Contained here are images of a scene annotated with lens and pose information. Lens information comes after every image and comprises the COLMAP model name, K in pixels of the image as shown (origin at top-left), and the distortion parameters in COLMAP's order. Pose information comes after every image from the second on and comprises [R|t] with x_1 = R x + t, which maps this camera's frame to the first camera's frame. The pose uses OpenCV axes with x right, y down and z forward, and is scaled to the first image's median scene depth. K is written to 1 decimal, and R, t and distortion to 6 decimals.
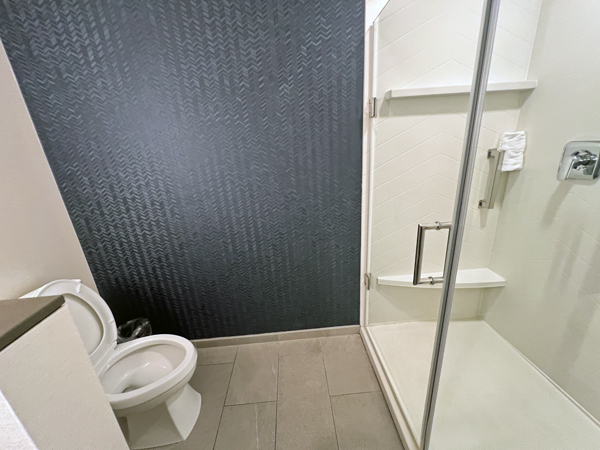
lens RADIAL K [[242.3, 0, 299.1], [0, 242.3, 224.2], [0, 0, 1]] dist [-0.002102, 0.000708]
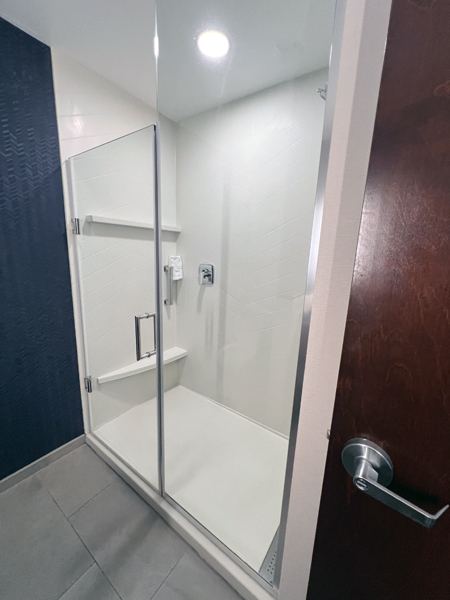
lens RADIAL K [[242.3, 0, 226.9], [0, 242.3, 300.3], [0, 0, 1]] dist [-0.002102, 0.000708]
pose [[0.610323, -0.067201, 0.789297, -0.185923], [0.176225, 0.982945, -0.052577, 0.049905], [-0.772302, 0.171183, 0.611756, -0.191076]]
